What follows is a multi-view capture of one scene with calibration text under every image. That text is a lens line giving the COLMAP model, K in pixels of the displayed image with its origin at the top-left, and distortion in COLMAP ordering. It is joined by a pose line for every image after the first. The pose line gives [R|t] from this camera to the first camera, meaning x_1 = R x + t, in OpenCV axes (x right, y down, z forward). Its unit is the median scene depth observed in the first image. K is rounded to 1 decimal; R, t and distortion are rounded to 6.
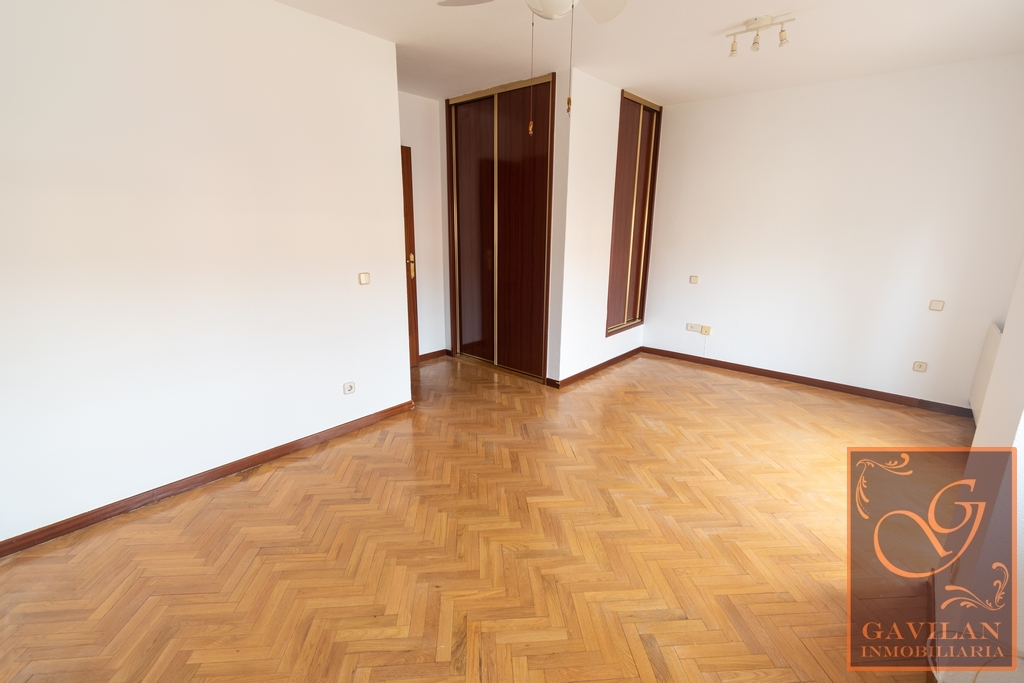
lens RADIAL K [[458.9, 0, 514.7], [0, 458.9, 339.5], [0, 0, 1]] dist [0.001768, 0.000309]
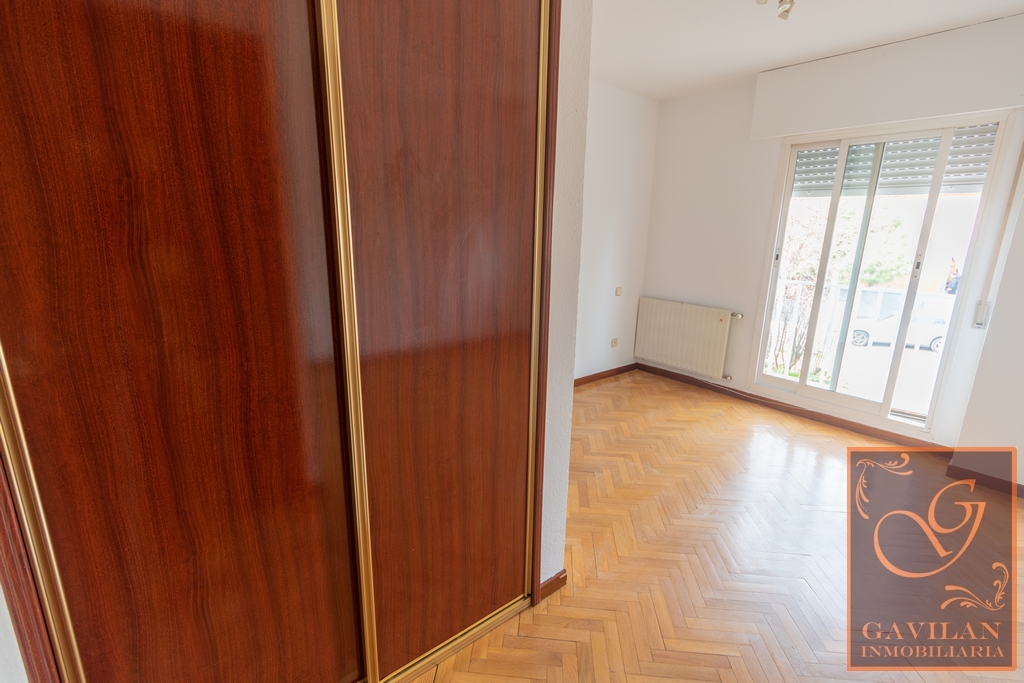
lens RADIAL K [[466.4, 0, 512.6], [0, 466.4, 339.4], [0, 0, 1]] dist [0.002947, -0.001347]
pose [[0.161257, -0.240568, 0.957143, -0.455951], [0.225844, 0.953096, 0.201501, -0.353397], [-0.960724, 0.183672, 0.208024, 1.381322]]
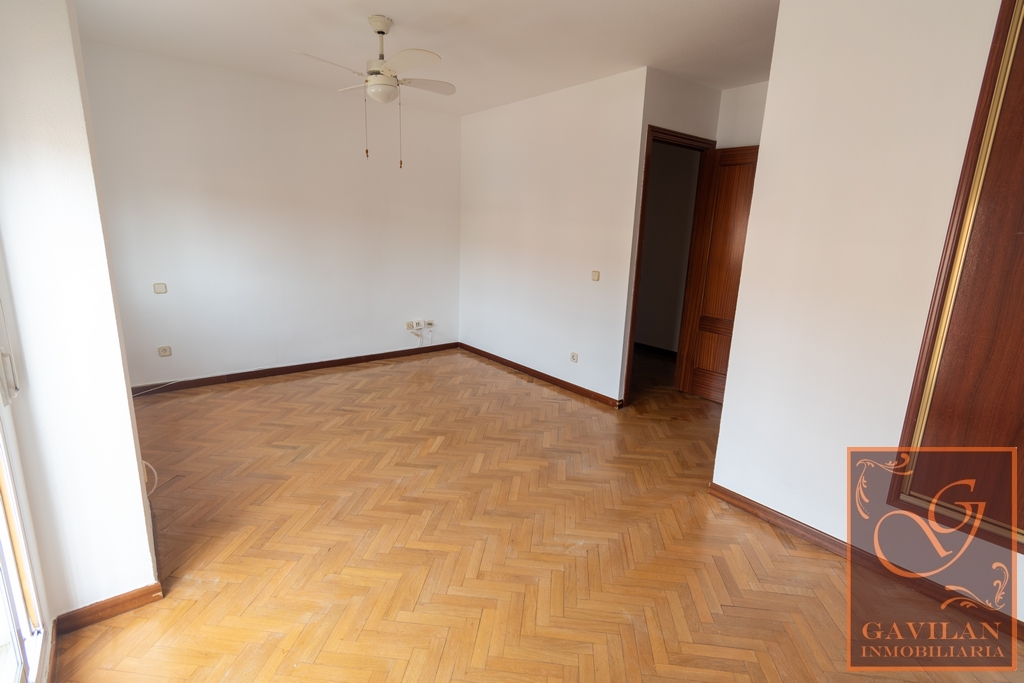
lens RADIAL K [[484.8, 0, 512.0], [0, 484.8, 341.5], [0, 0, 1]] dist [0.000926, -0.000318]
pose [[-0.185536, 0.211605, -0.959583, 1.136528], [-0.277213, 0.925601, 0.257711, -0.278969], [0.942724, 0.313824, -0.113072, 1.146216]]
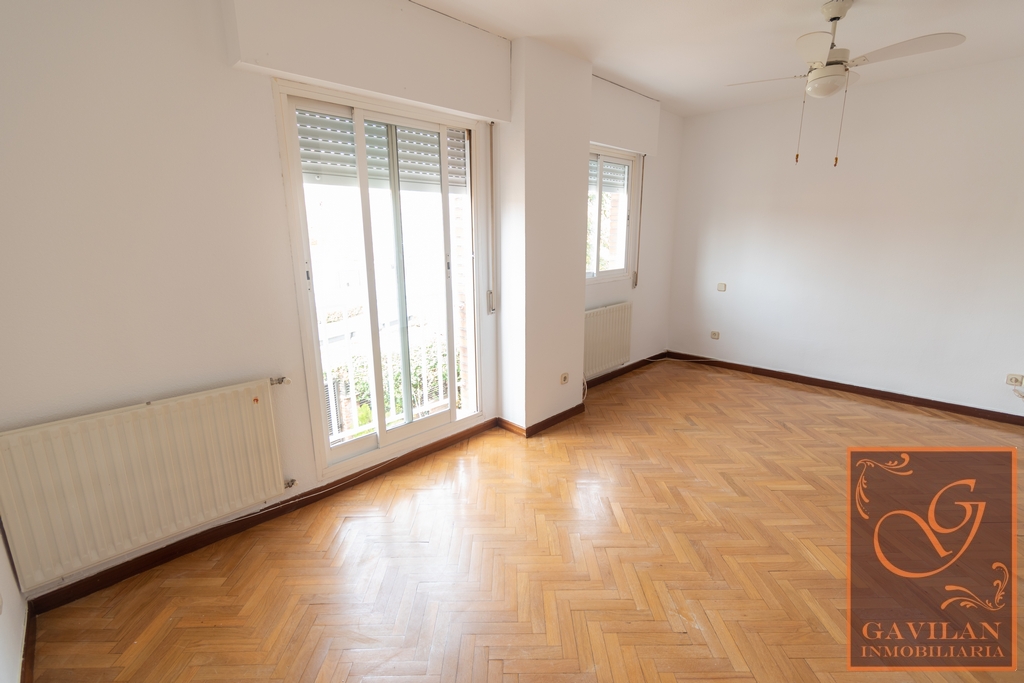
lens RADIAL K [[455.4, 0, 513.5], [0, 455.4, 339.7], [0, 0, 1]] dist [0.001556, -0.000364]
pose [[-0.997129, -0.017399, 0.073693, 0.591683], [0.018640, 0.886888, 0.461609, -0.415941], [-0.073389, 0.461657, -0.884017, 1.666242]]
